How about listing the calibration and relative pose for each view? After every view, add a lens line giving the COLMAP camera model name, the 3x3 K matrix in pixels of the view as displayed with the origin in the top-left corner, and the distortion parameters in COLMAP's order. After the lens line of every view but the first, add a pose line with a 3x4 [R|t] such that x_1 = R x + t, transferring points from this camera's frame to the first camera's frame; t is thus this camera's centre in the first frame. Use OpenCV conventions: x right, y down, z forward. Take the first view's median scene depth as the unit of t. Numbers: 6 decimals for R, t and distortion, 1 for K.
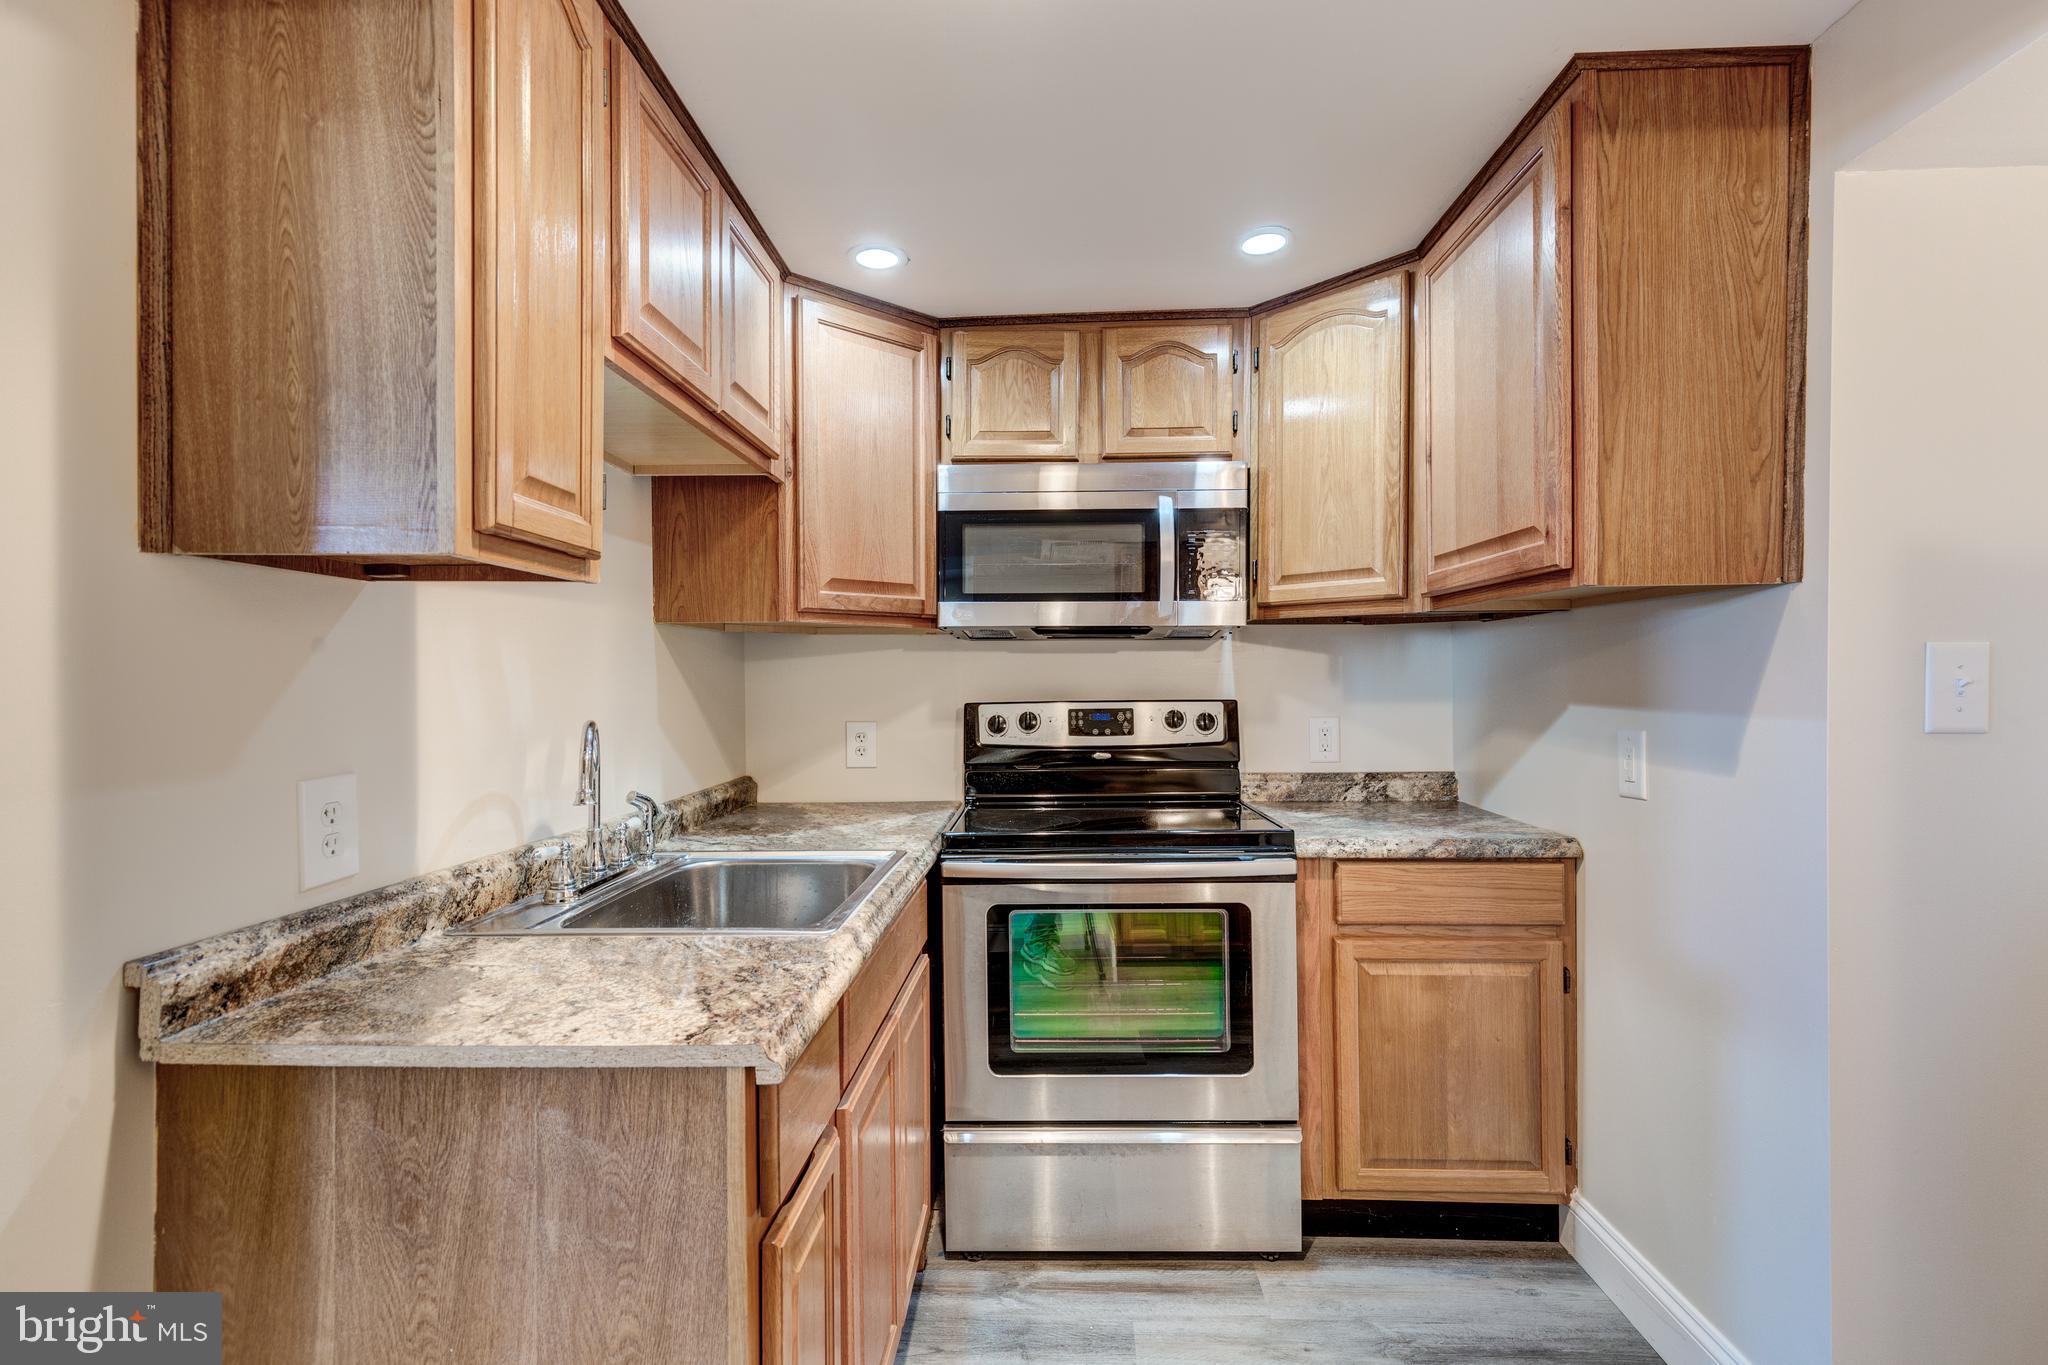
lens RADIAL K [[935.6, 0, 1013.3], [0, 935.6, 678.4], [0, 0, 1]] dist [0.005748, -0.002202]
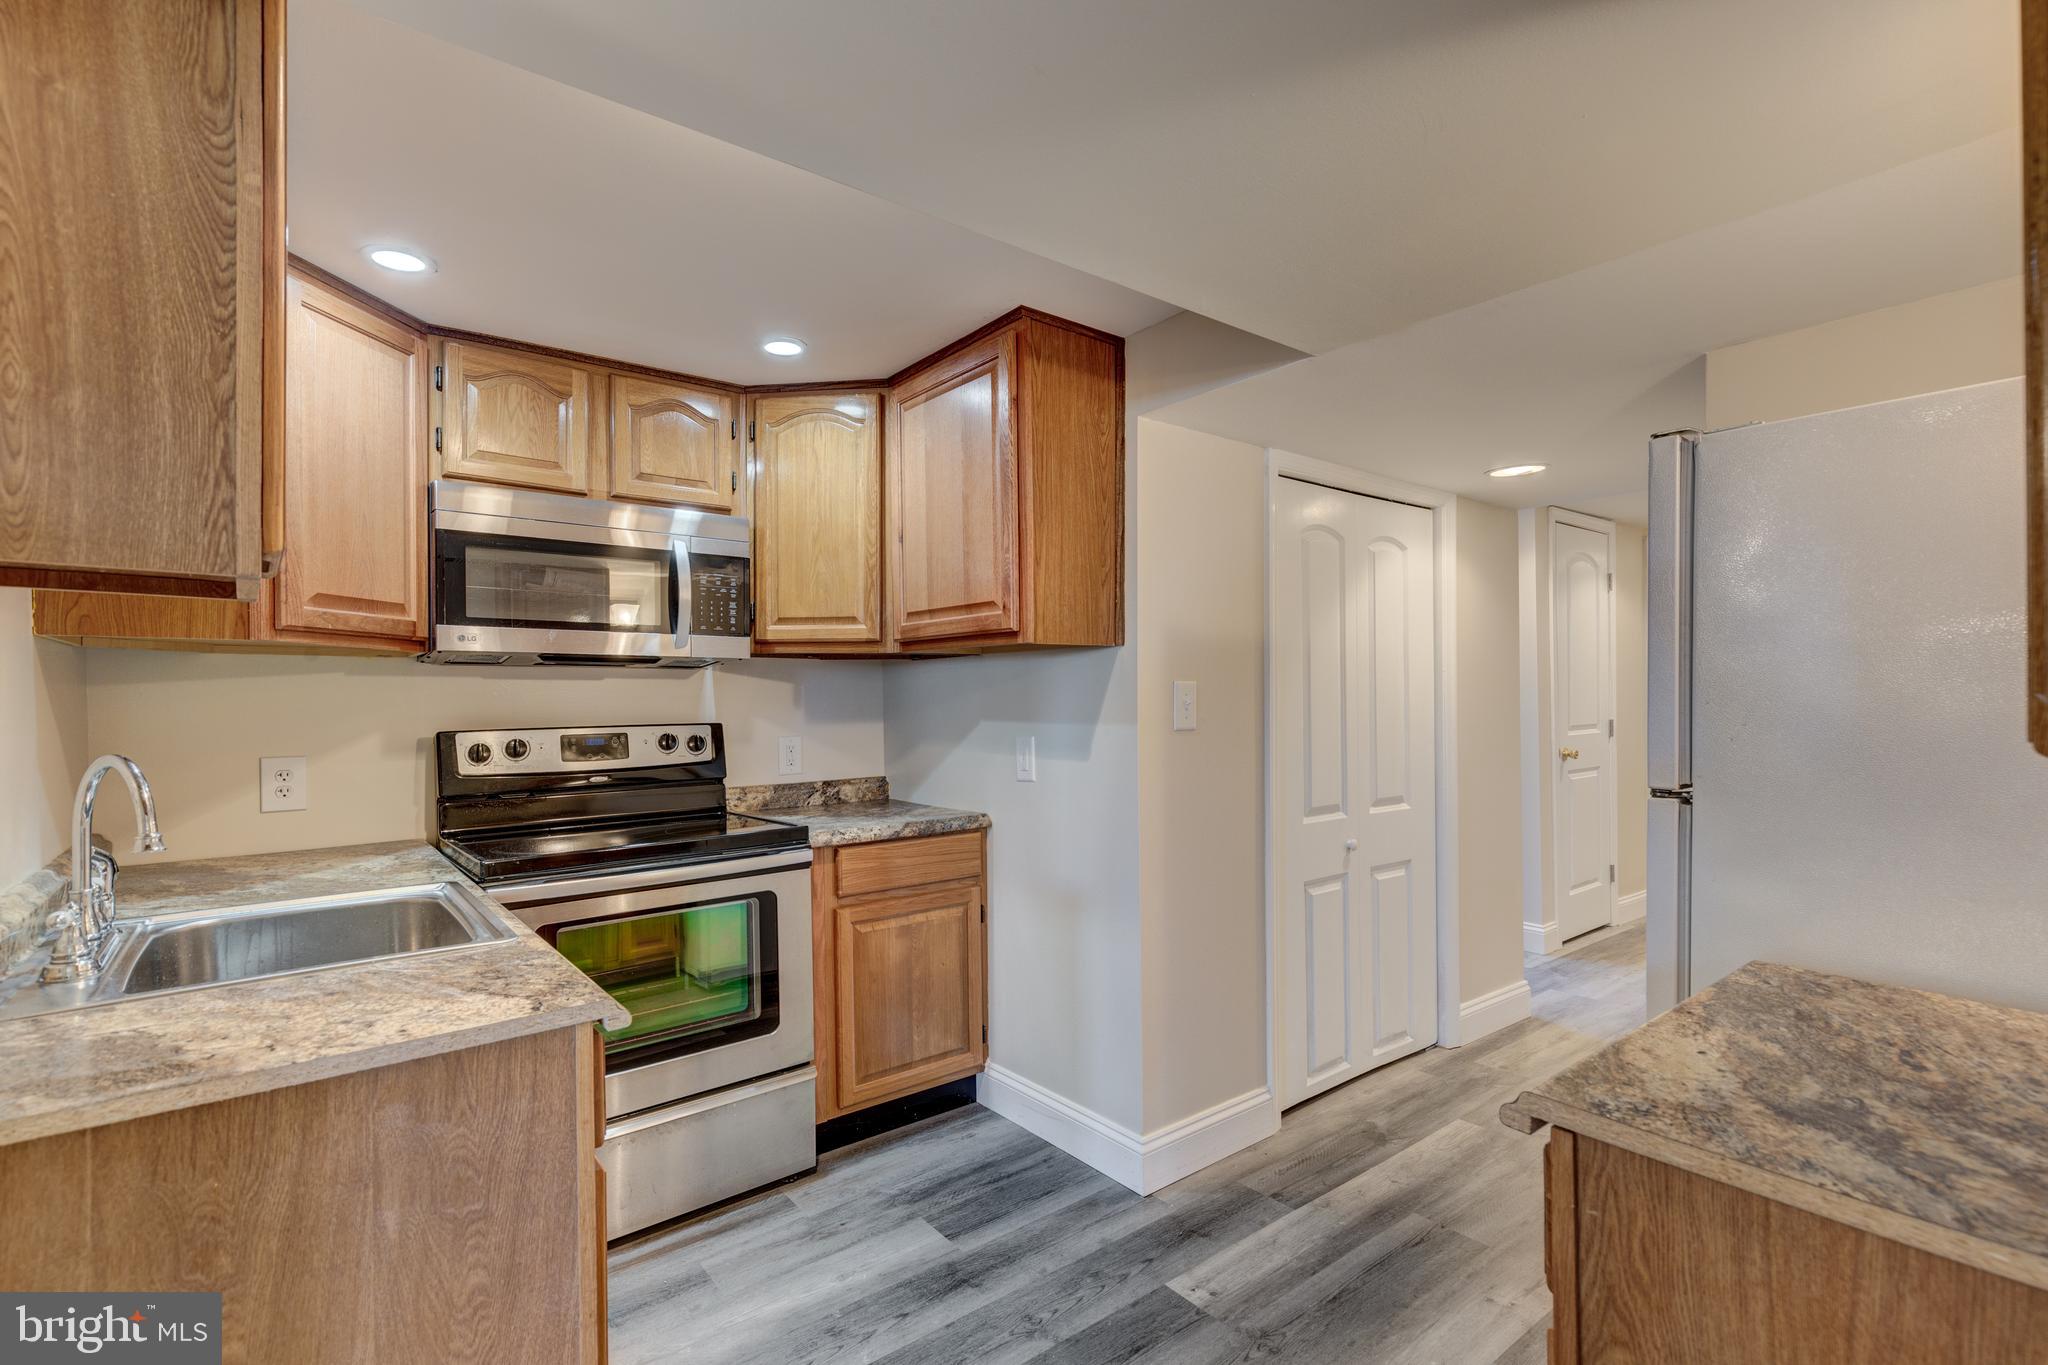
lens RADIAL K [[935.6, 0, 1036.9], [0, 935.6, 689.8], [0, 0, 1]] dist [0.005748, -0.002202]
pose [[0.752064, 0.005759, 0.659065, -0.314650], [0.005922, 0.999862, -0.015494, 0.003432], [-0.659063, 0.015555, 0.751927, -0.143795]]
